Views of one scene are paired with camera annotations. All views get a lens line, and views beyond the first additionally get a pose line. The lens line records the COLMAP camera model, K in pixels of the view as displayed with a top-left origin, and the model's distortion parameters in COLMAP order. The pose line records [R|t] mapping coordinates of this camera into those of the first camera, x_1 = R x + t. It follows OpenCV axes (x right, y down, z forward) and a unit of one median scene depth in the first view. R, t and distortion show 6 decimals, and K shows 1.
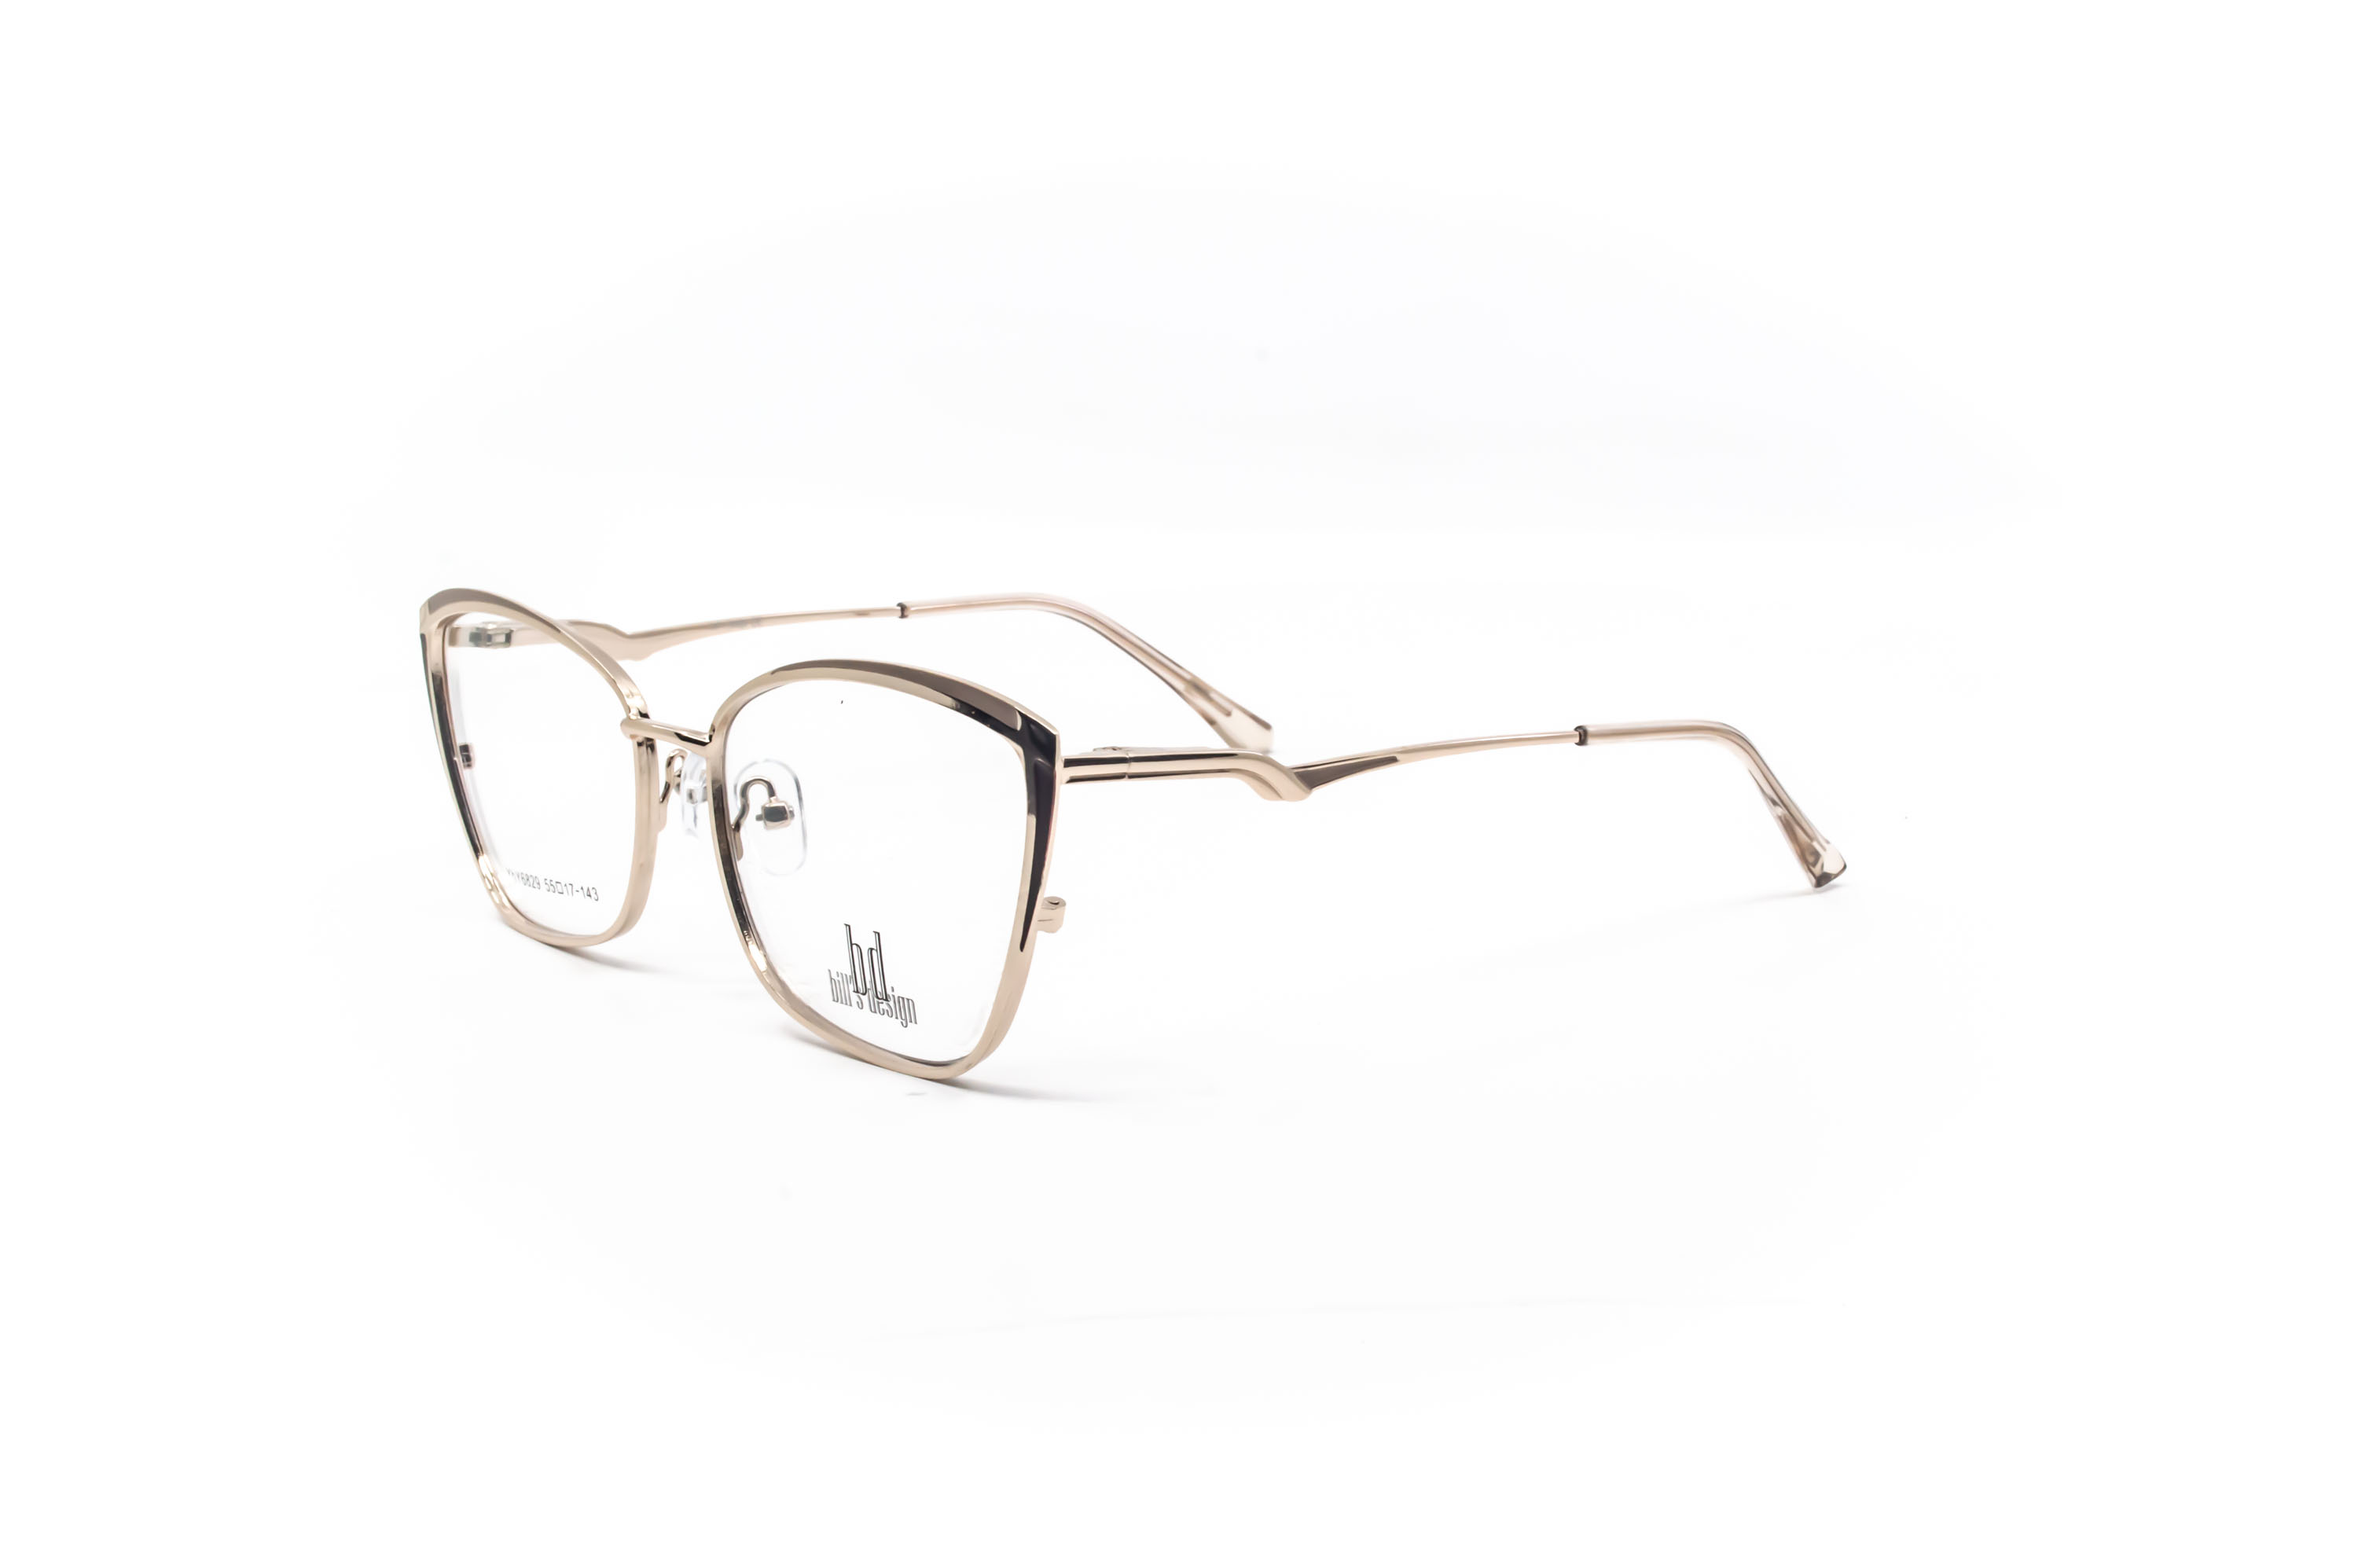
lens RADIAL K [[3168.1, 0, 1179.0], [0, 3168.1, 784.0], [0, 0, 1]] dist [-0.020645, 0.009384]
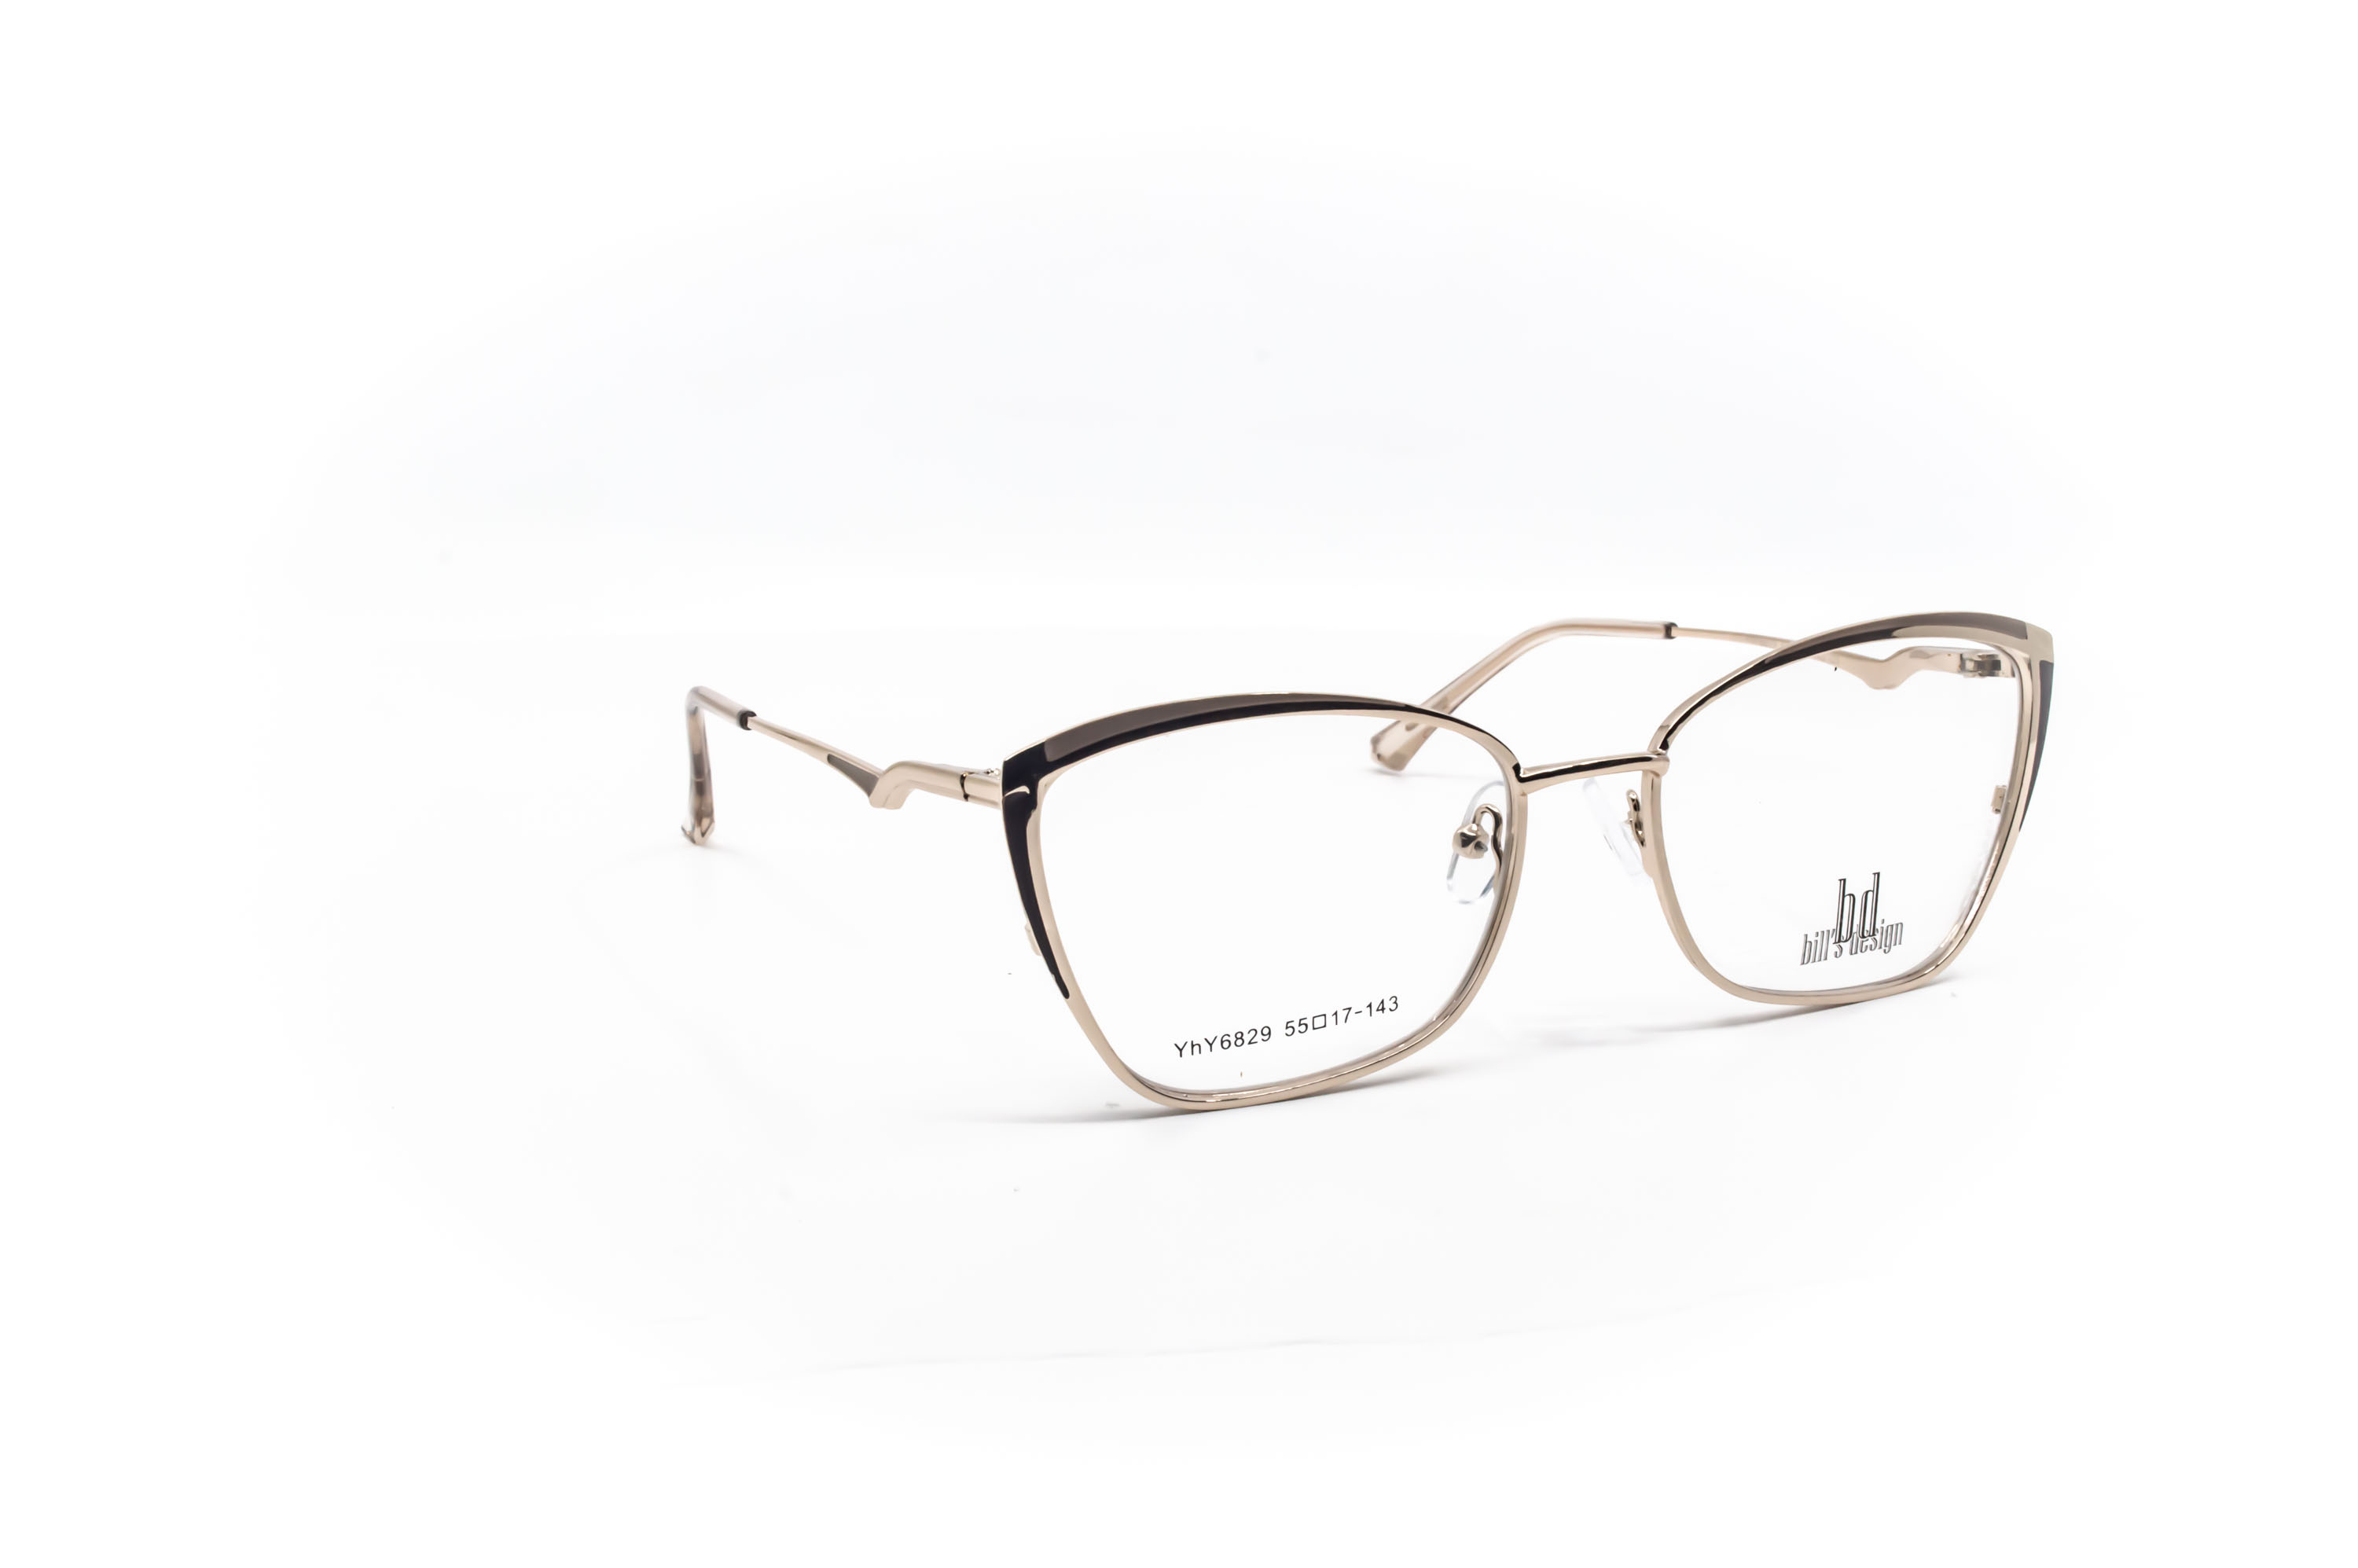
lens RADIAL K [[3168.1, 0, 1179.0], [0, 3168.1, 784.0], [0, 0, 1]] dist [-0.020645, 0.009384]
pose [[0.251638, -0.195768, 0.947815, -1.130661], [0.207711, 0.967433, 0.144674, -0.180704], [-0.945270, 0.160466, 0.284106, 0.890619]]
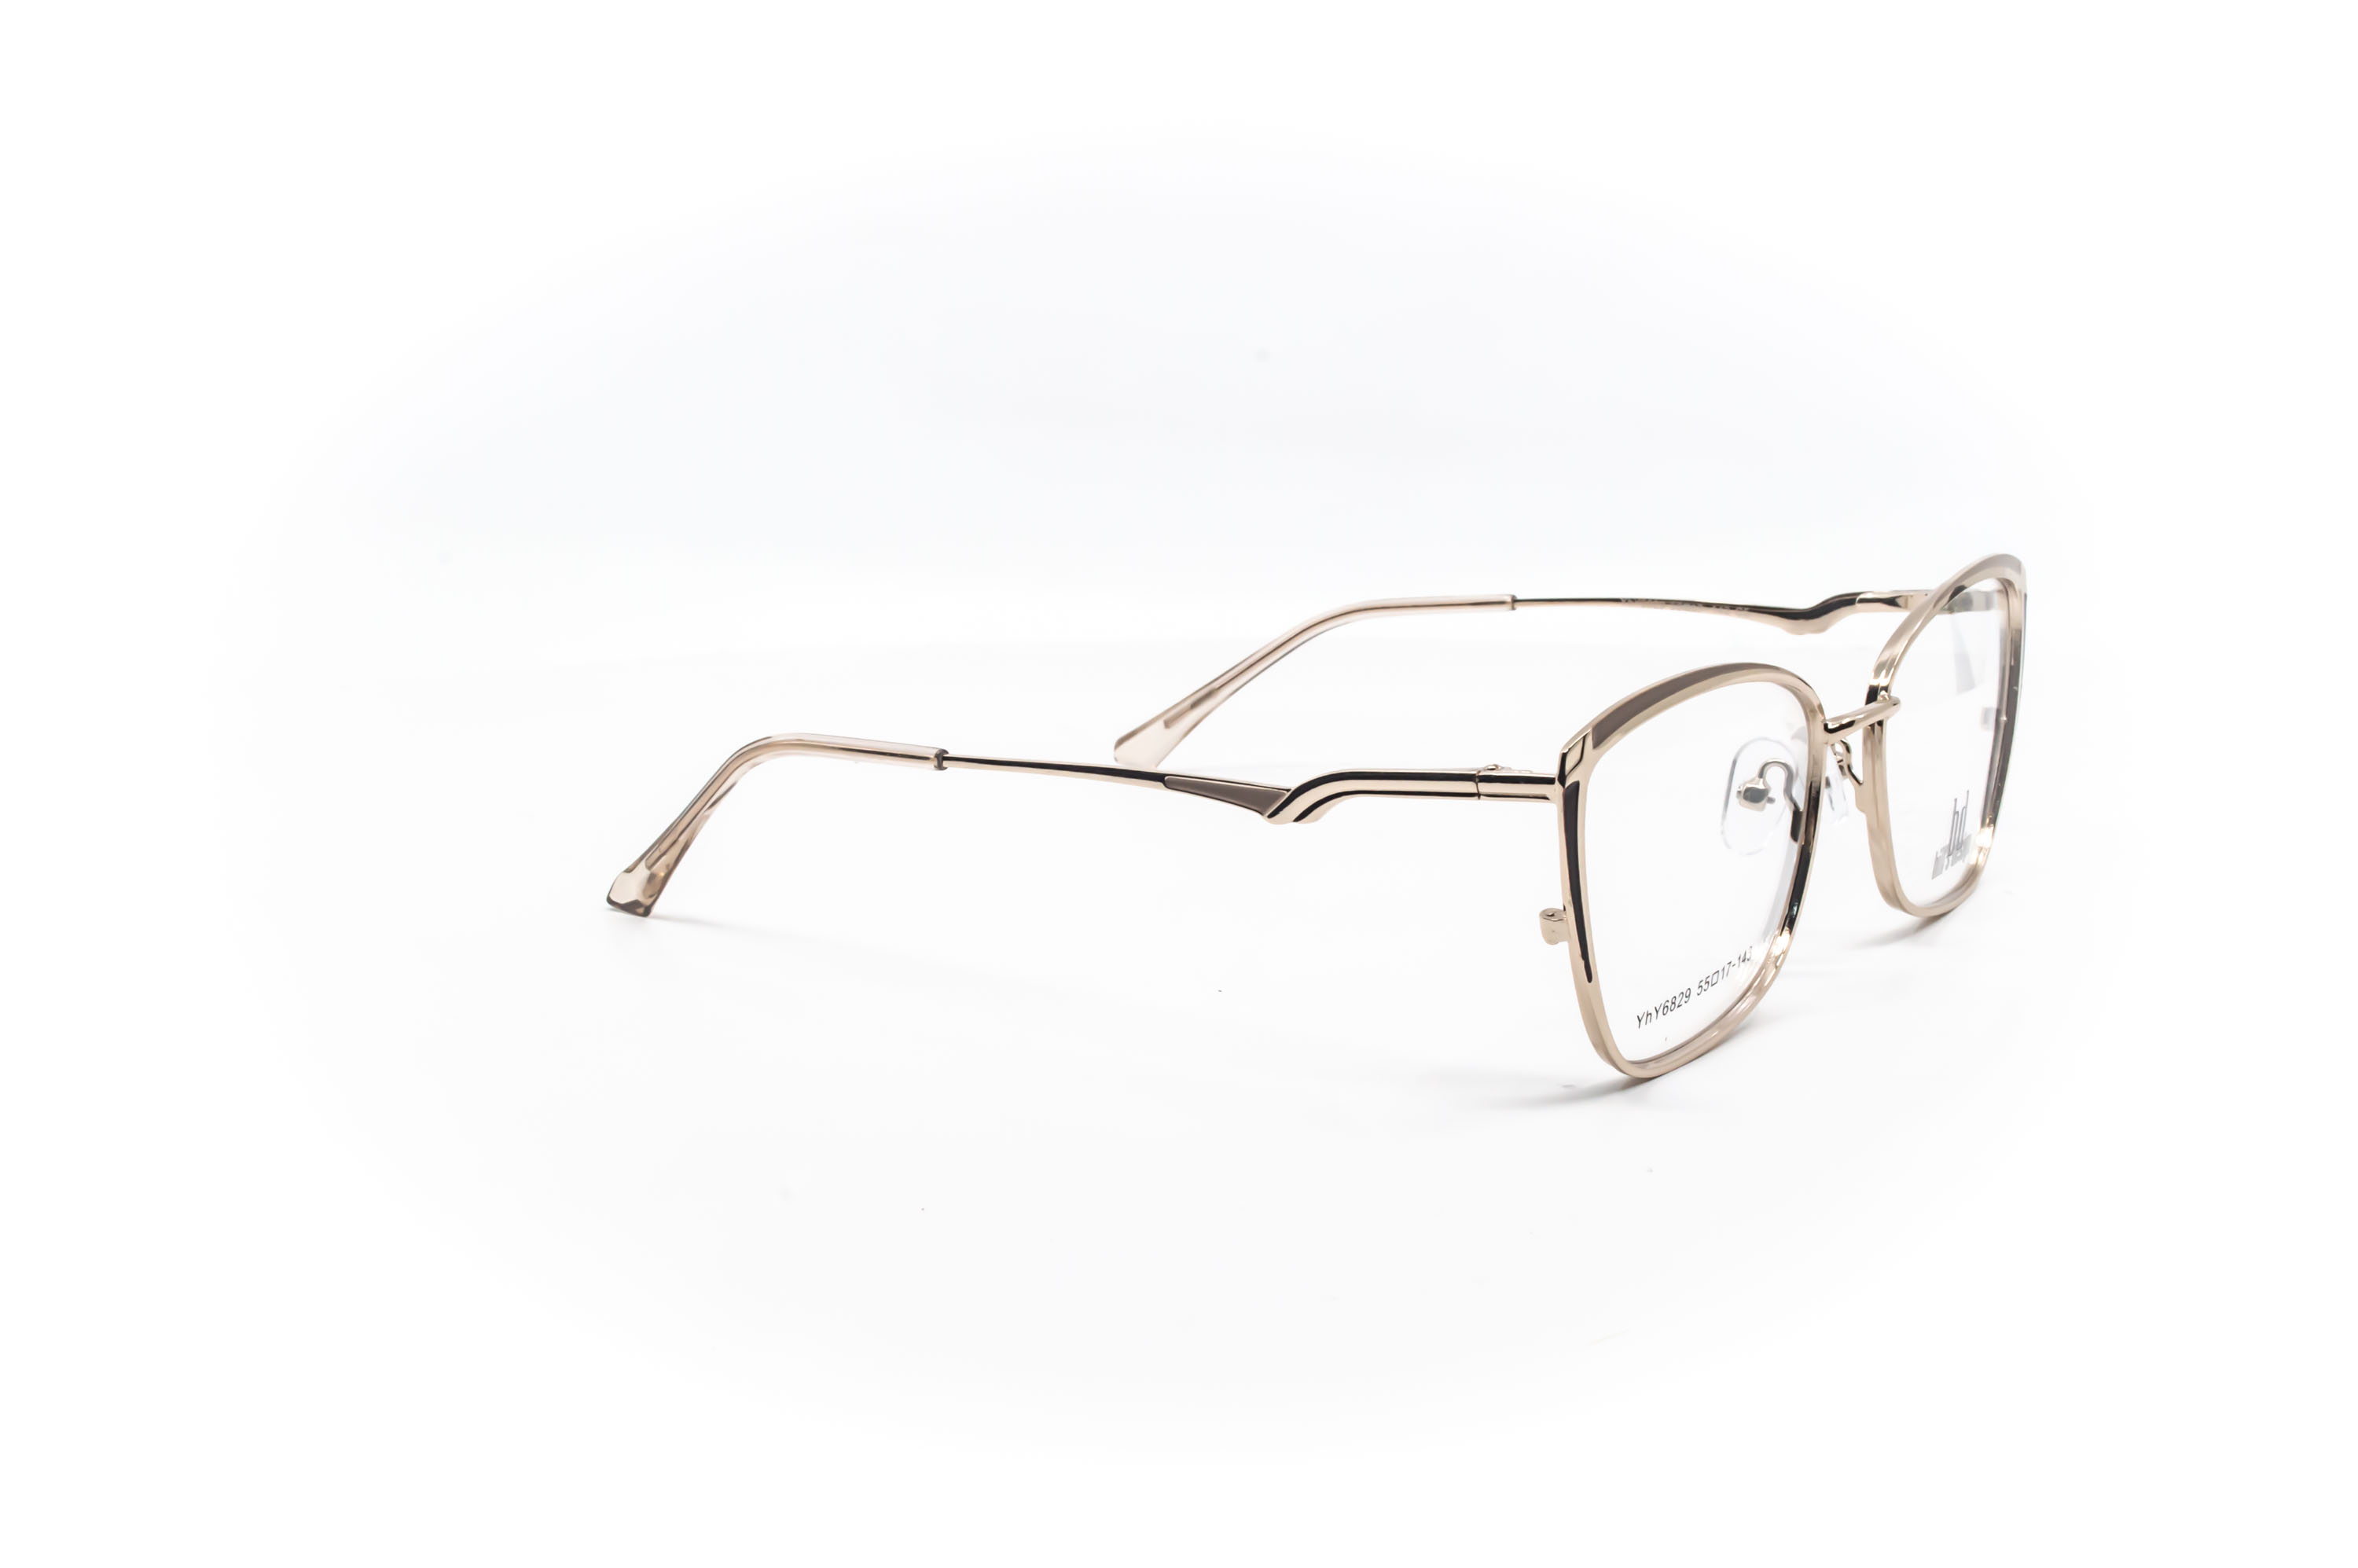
lens RADIAL K [[3168.1, 0, 1179.0], [0, 3168.1, 784.0], [0, 0, 1]] dist [-0.020645, 0.009384]
pose [[-0.260423, -0.191550, 0.946302, -1.120733], [0.210518, 0.945274, 0.249277, -0.308744], [-0.942264, 0.264131, -0.205847, 1.487650]]
